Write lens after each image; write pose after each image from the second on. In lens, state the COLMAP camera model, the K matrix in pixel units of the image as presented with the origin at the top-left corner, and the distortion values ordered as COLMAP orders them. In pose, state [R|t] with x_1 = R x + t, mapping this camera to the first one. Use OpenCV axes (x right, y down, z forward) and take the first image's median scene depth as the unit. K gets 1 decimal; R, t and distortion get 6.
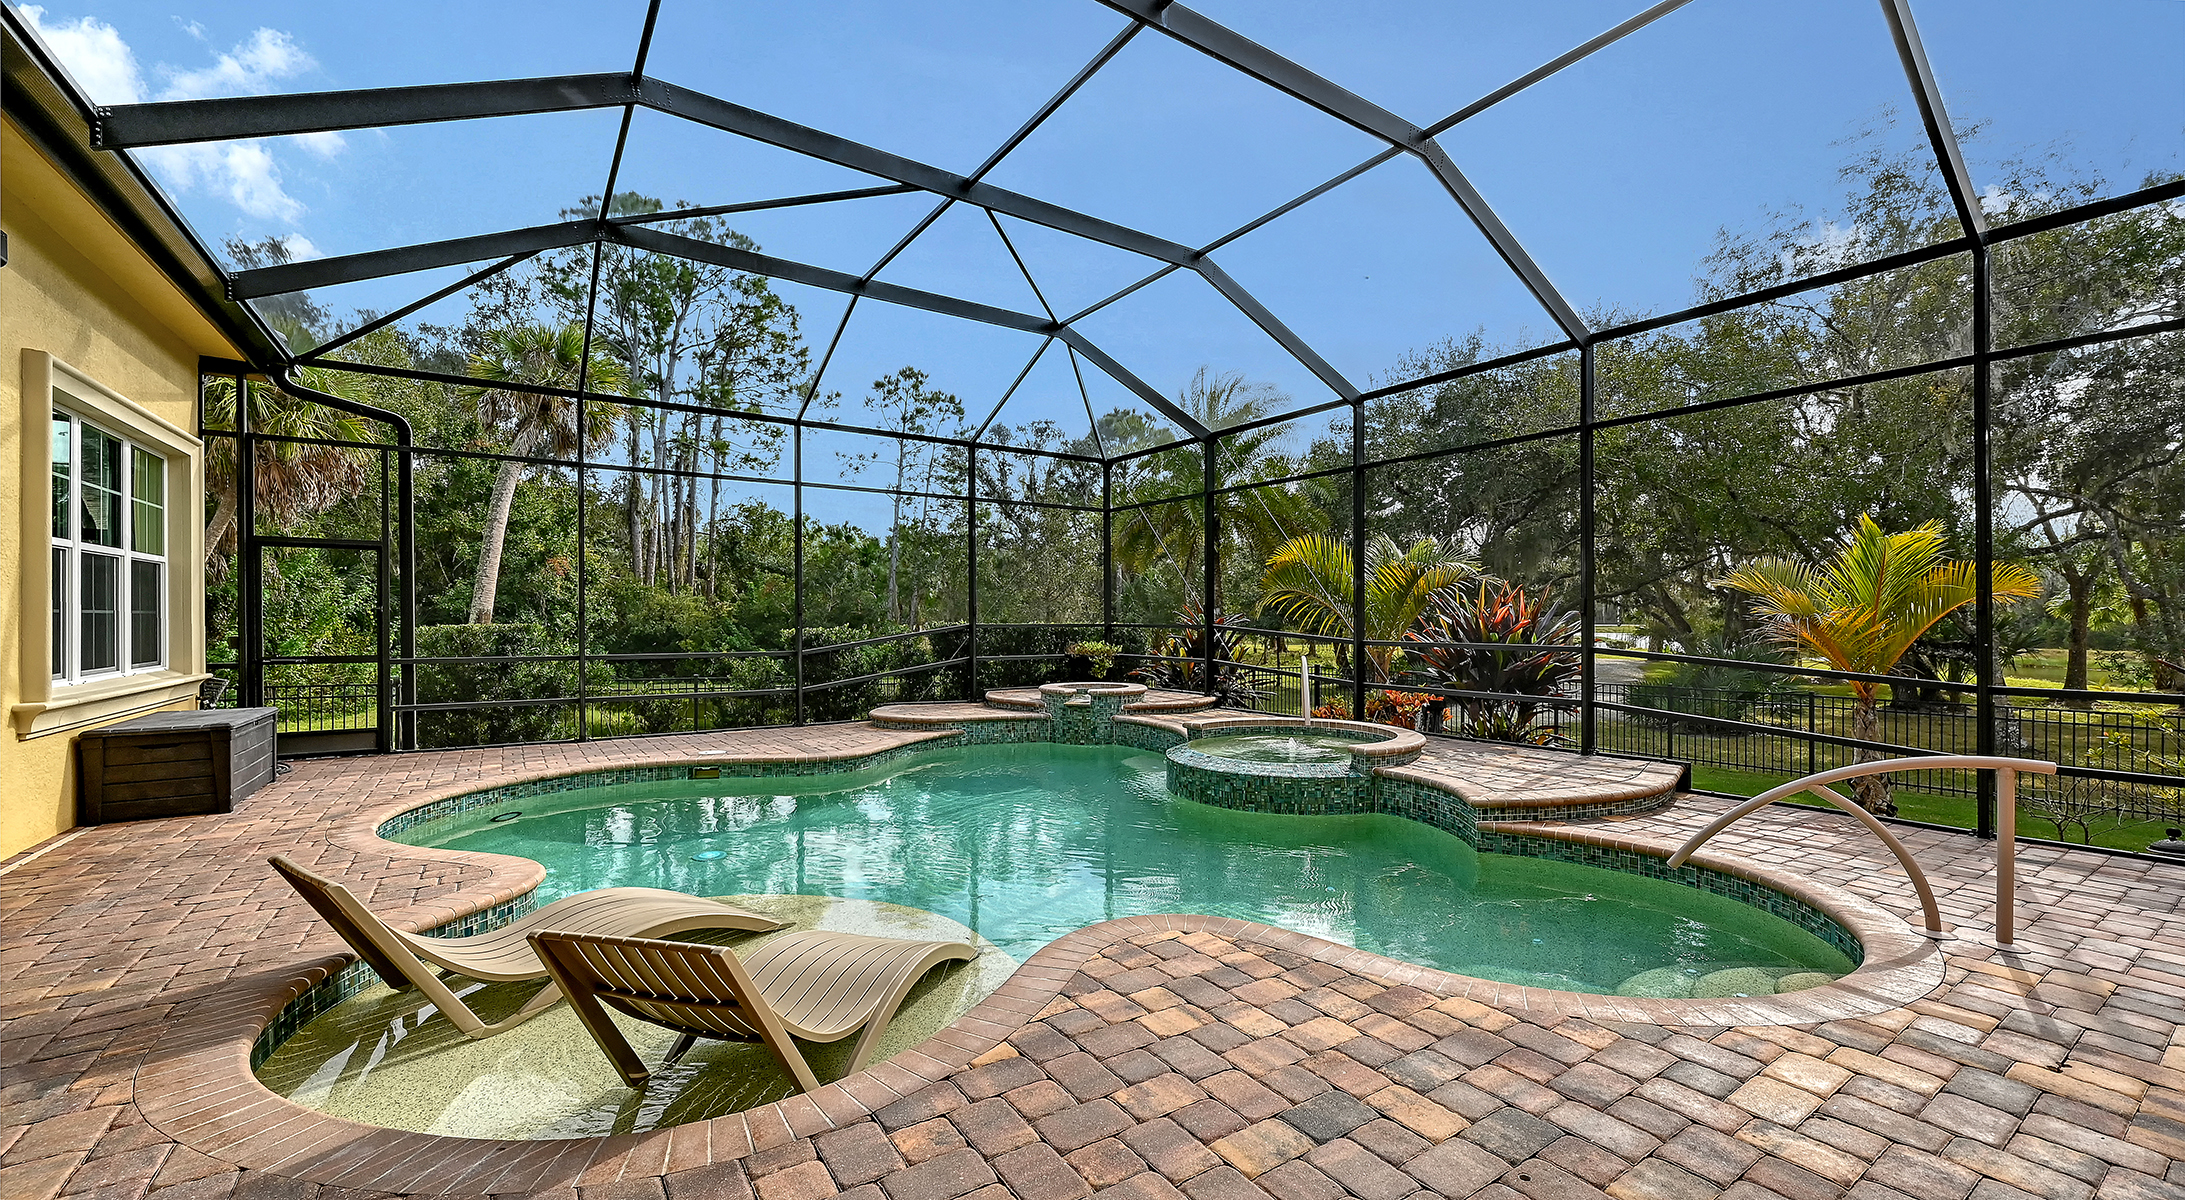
lens RADIAL K [[885.2, 0, 1106.6], [0, 885.2, 611.1], [0, 0, 1]] dist [-0.000696, 0.000085]
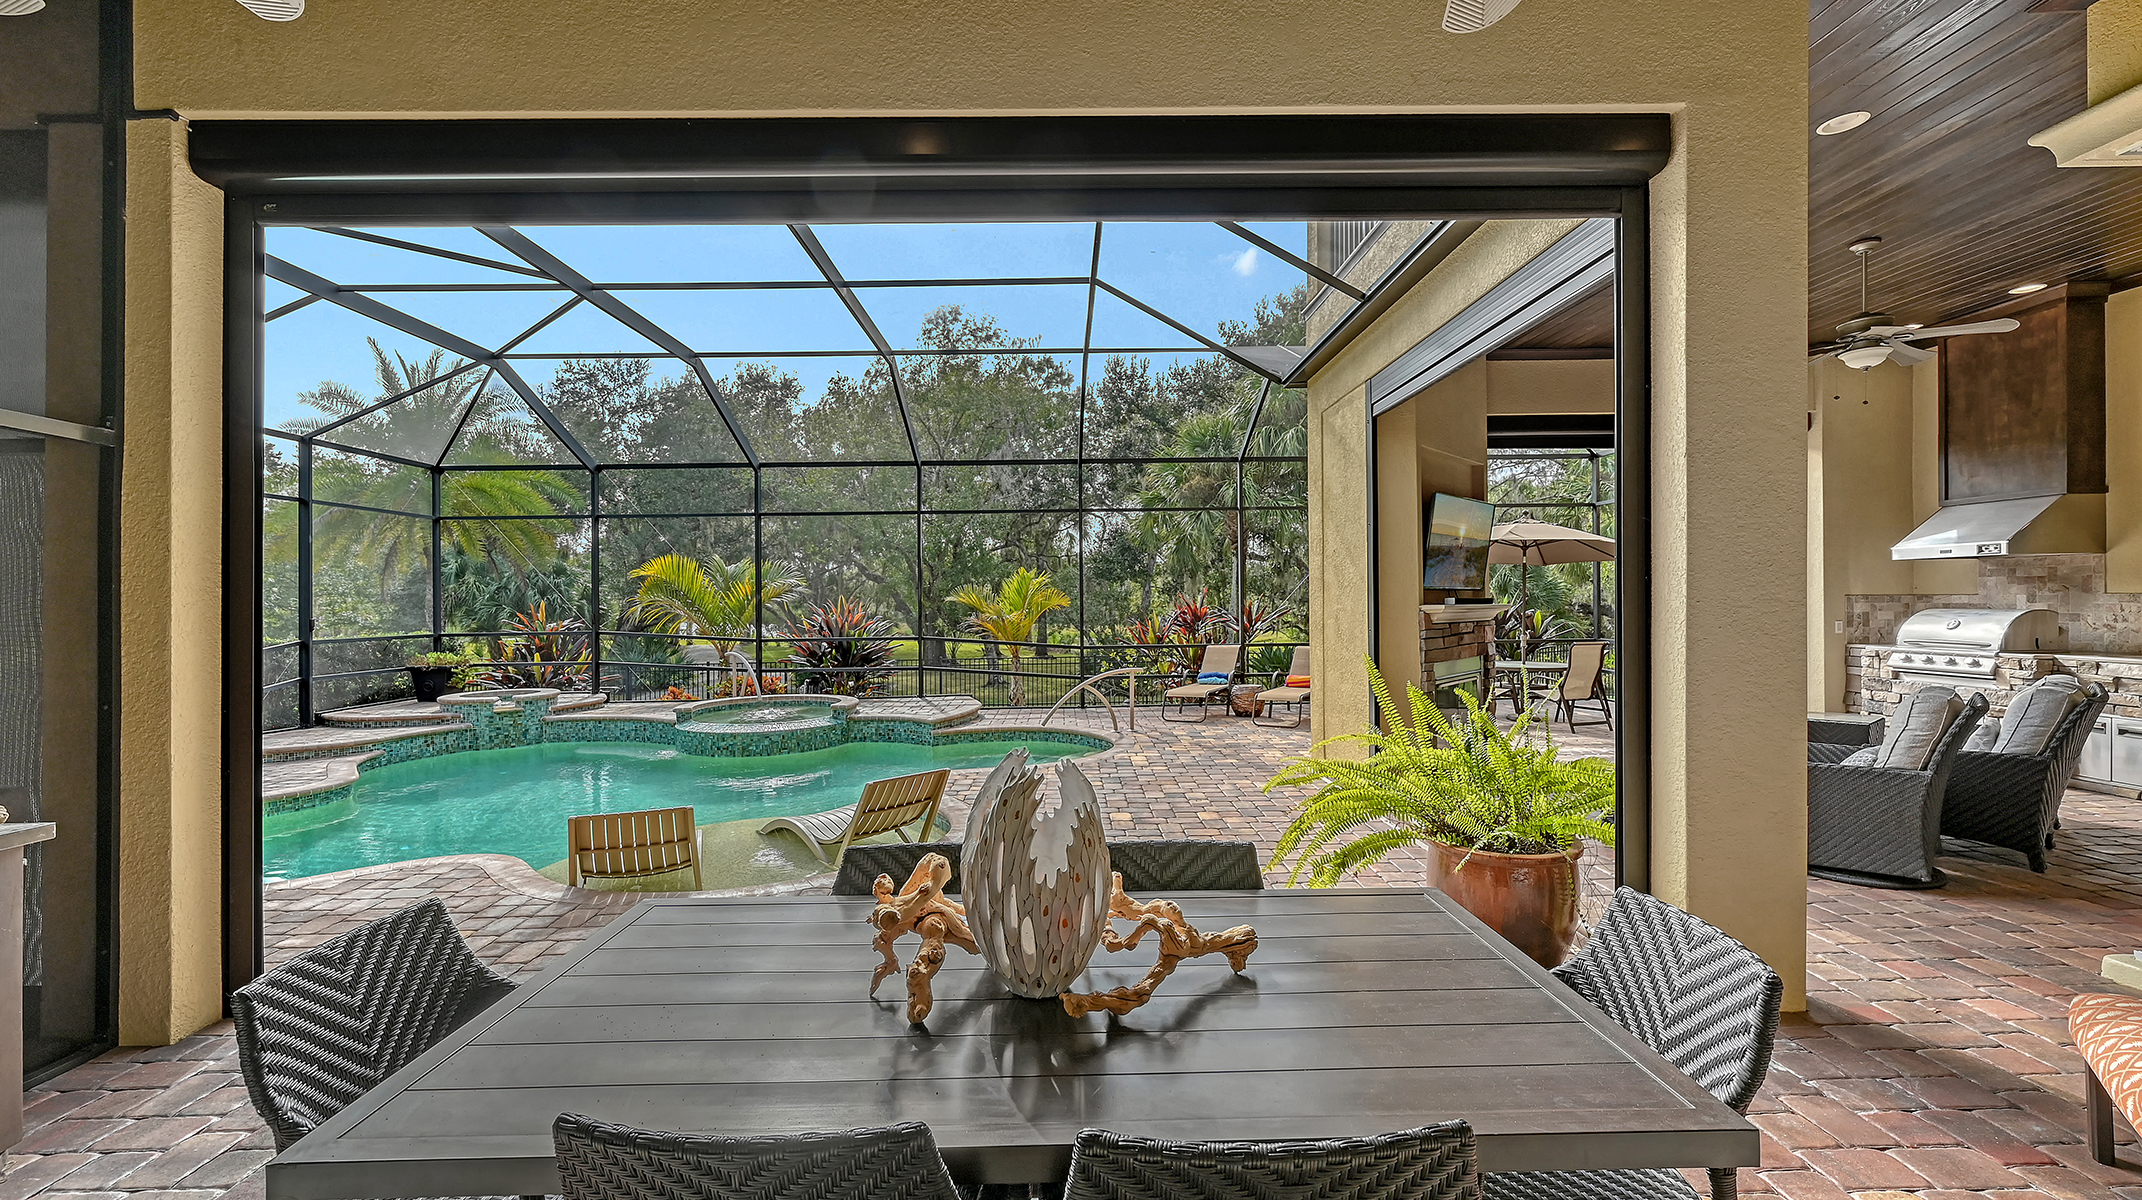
lens RADIAL K [[868.1, 0, 1072.2], [0, 868.1, 596.2], [0, 0, 1]] dist [-0.000900, -0.000269]
pose [[0.563981, -0.005331, 0.825770, -0.496057], [0.015649, 0.999869, -0.004233, -0.015504], [-0.825639, 0.015310, 0.563991, -0.138693]]
